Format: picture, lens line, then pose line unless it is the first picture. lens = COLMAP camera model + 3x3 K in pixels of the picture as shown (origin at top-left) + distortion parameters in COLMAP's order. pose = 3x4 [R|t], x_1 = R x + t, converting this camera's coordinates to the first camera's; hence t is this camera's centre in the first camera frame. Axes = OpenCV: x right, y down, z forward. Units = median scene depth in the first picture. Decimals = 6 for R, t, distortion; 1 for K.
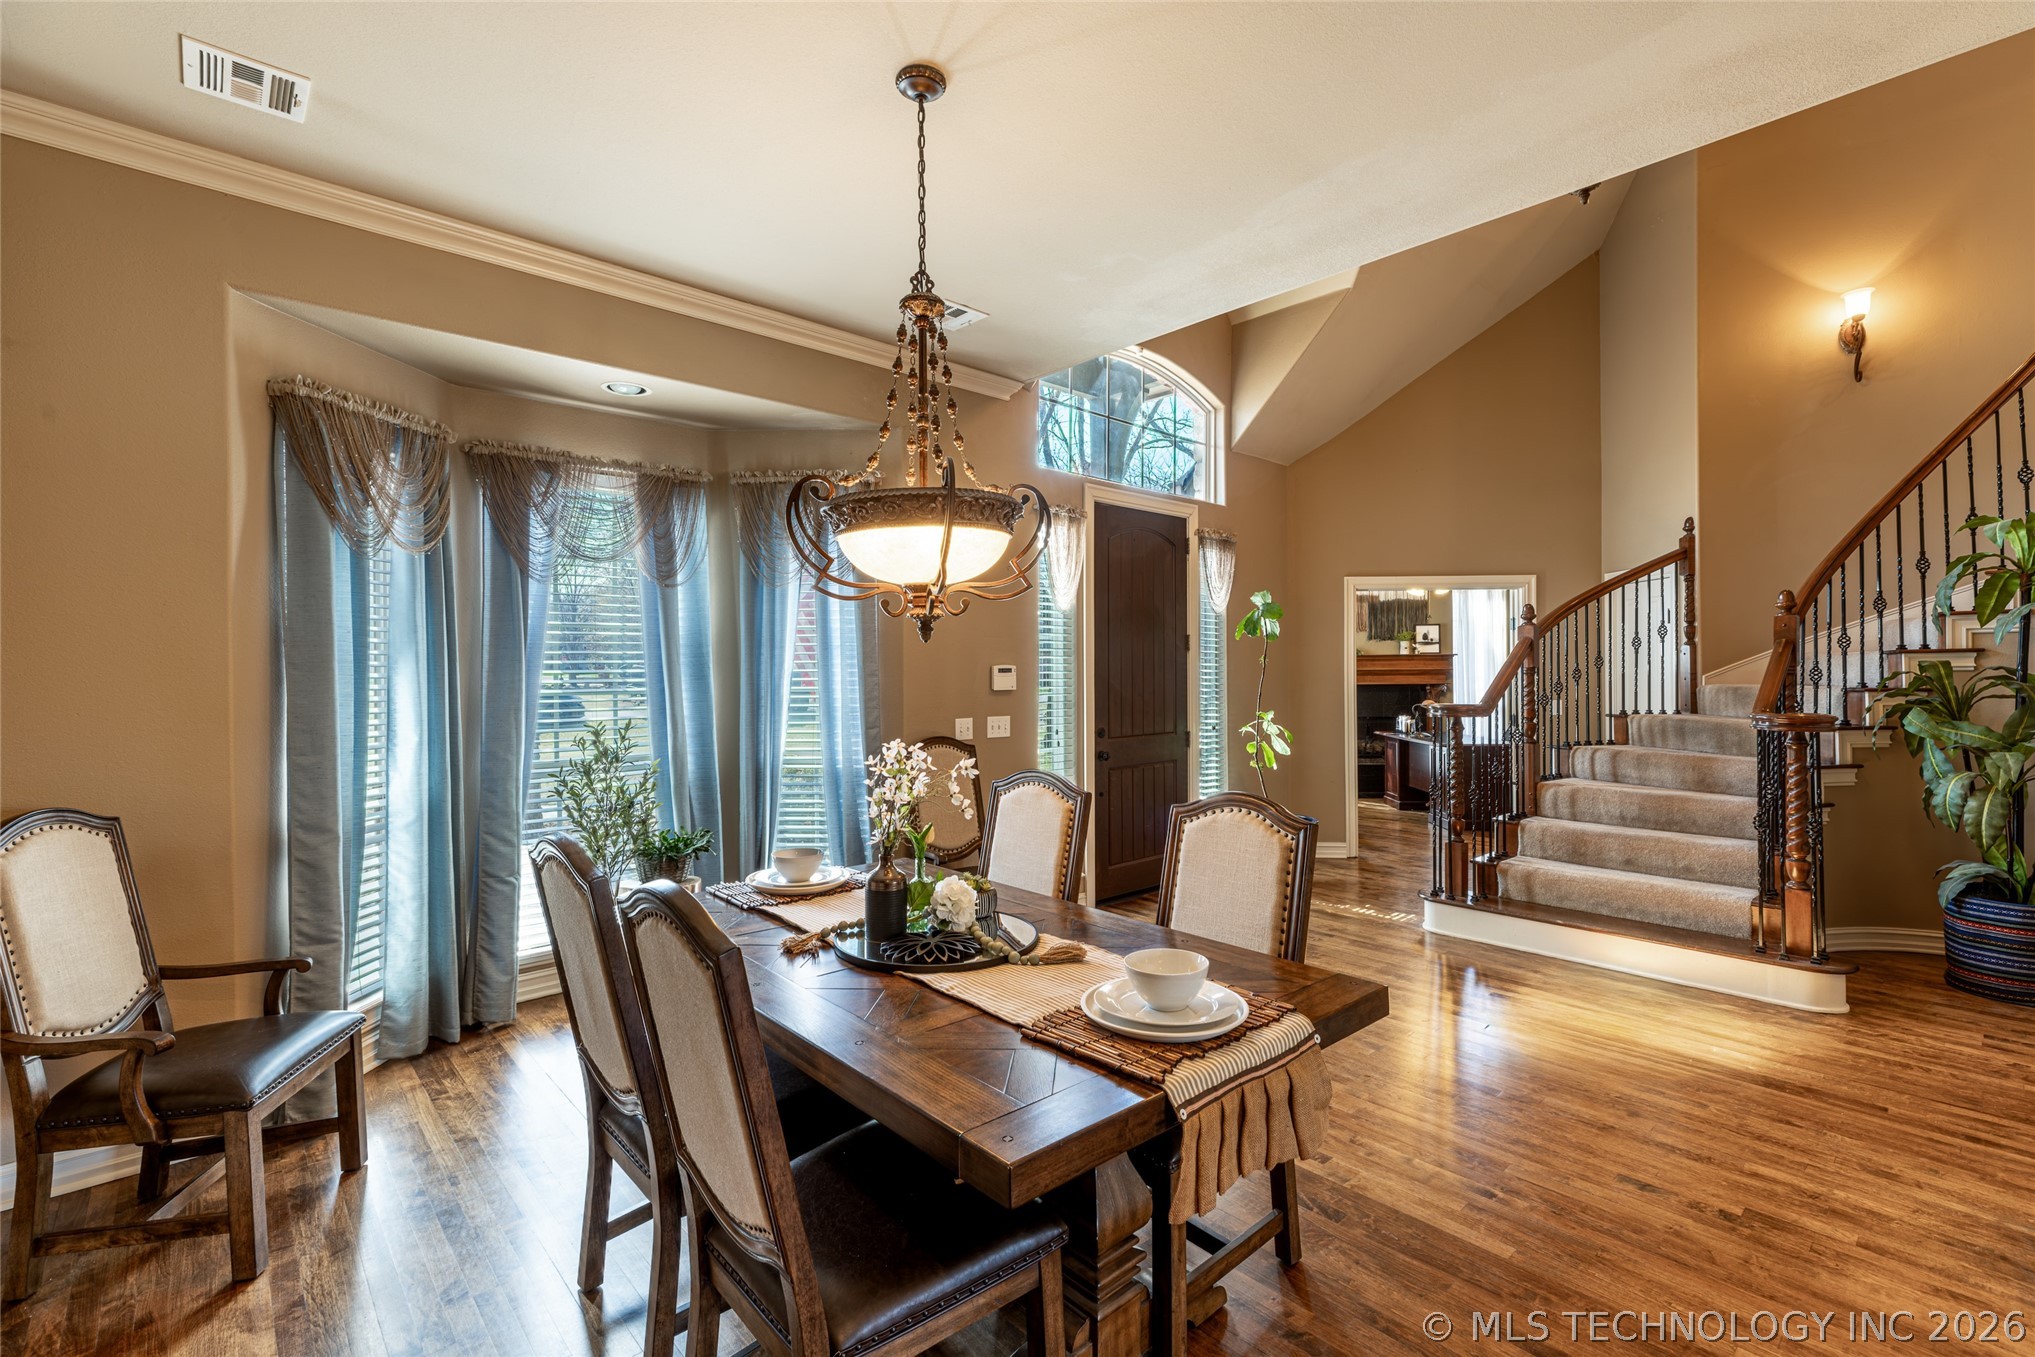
lens RADIAL K [[908.4, 0, 1010.9], [0, 908.4, 662.0], [0, 0, 1]] dist [0.004258, -0.001167]
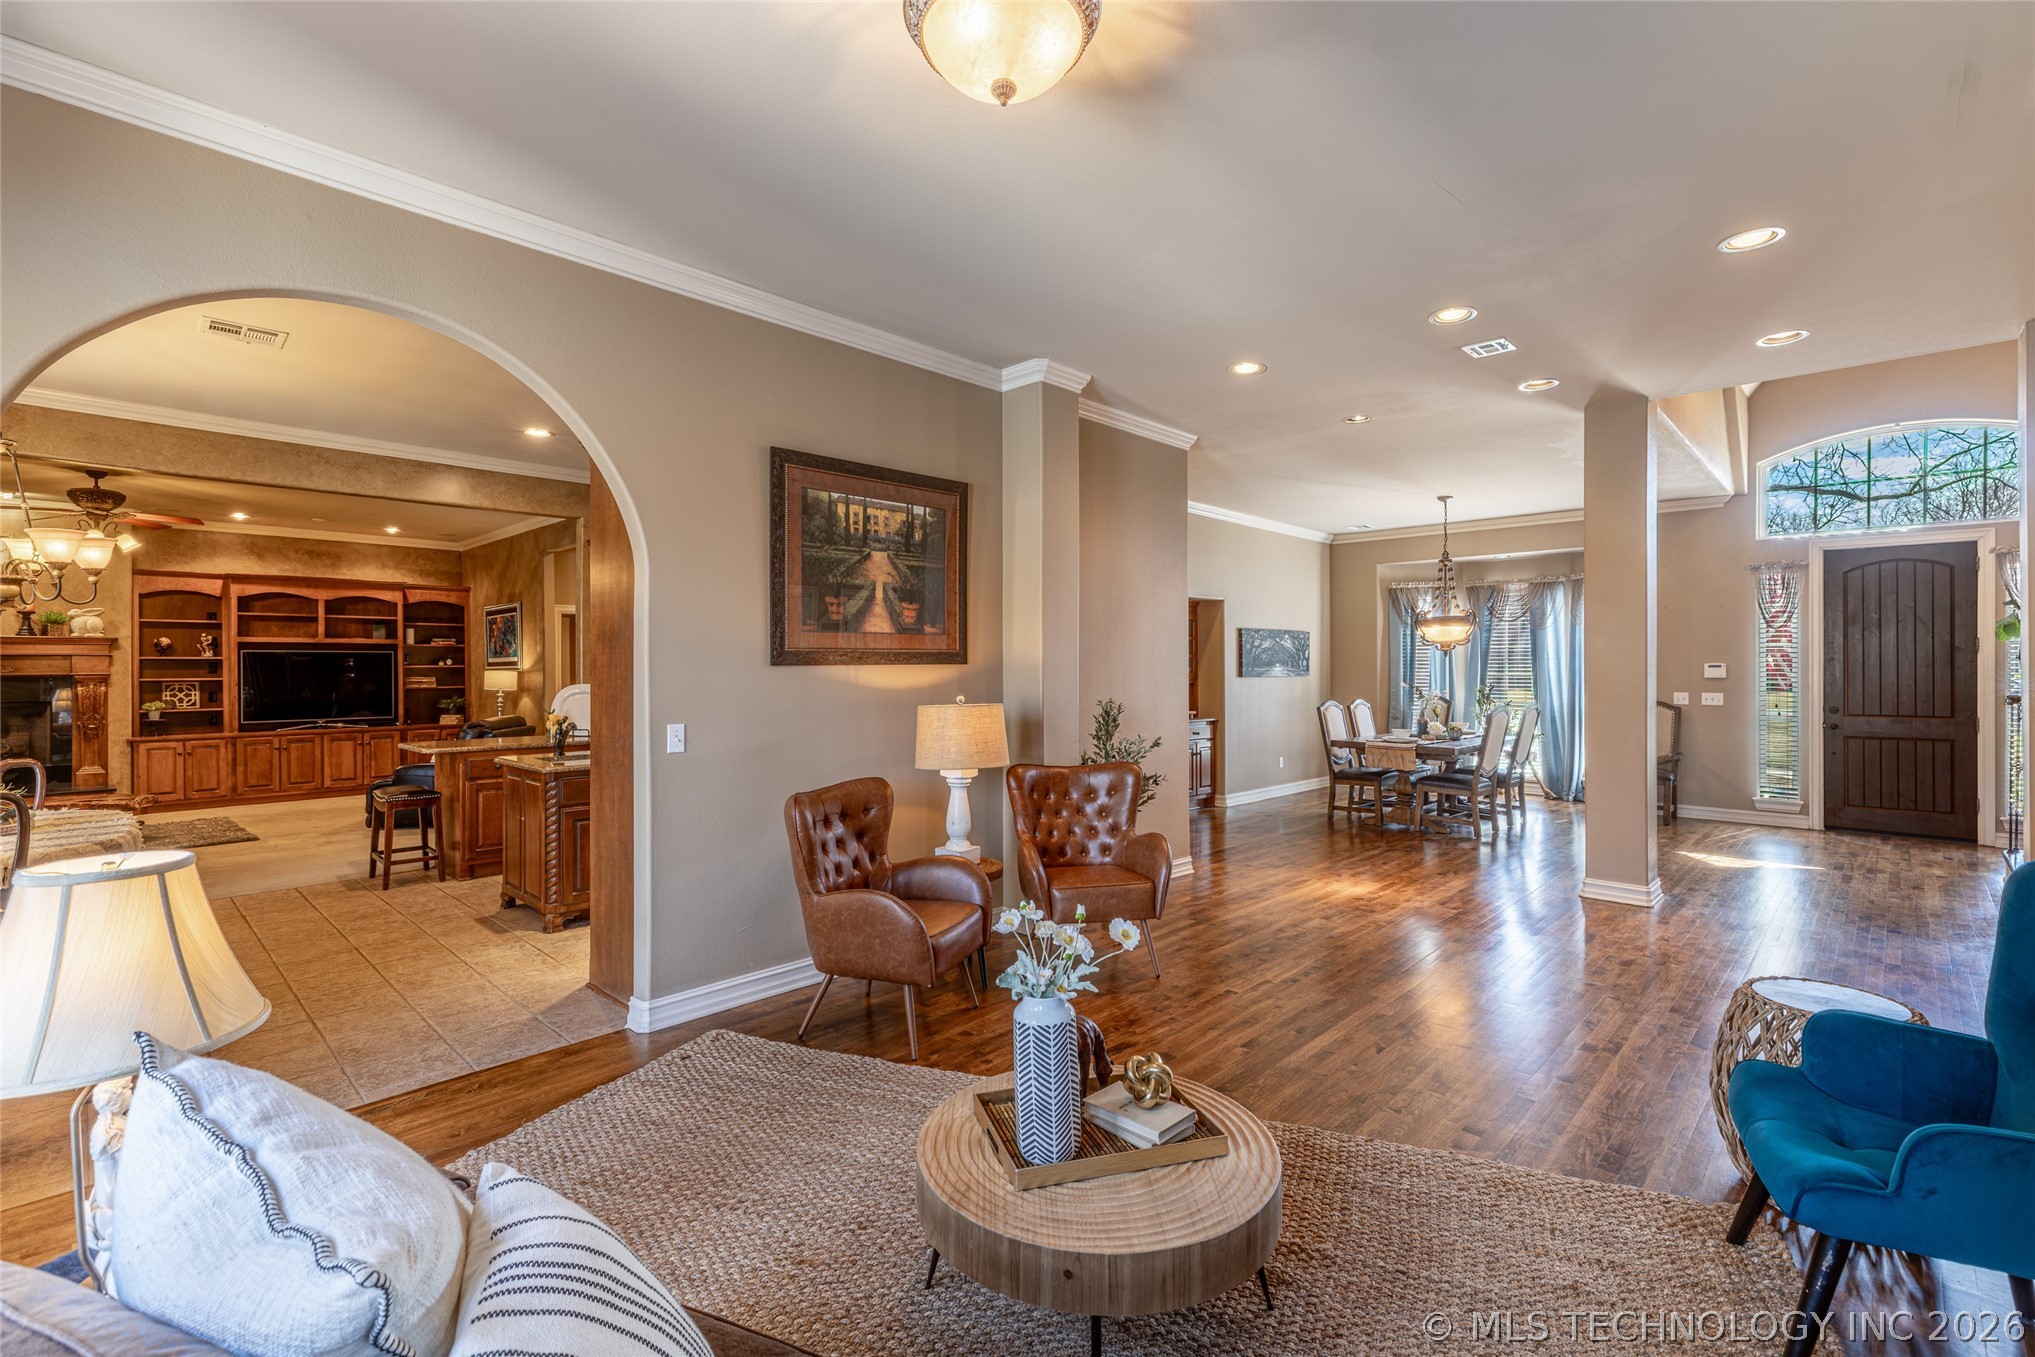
lens RADIAL K [[908.4, 0, 1016.9], [0, 908.4, 667.2], [0, 0, 1]] dist [0.004258, -0.001167]
pose [[0.078470, 0.005345, -0.996902, 1.819806], [0.007224, 0.999956, 0.005930, -0.009964], [0.996890, -0.007667, 0.078428, -0.513873]]
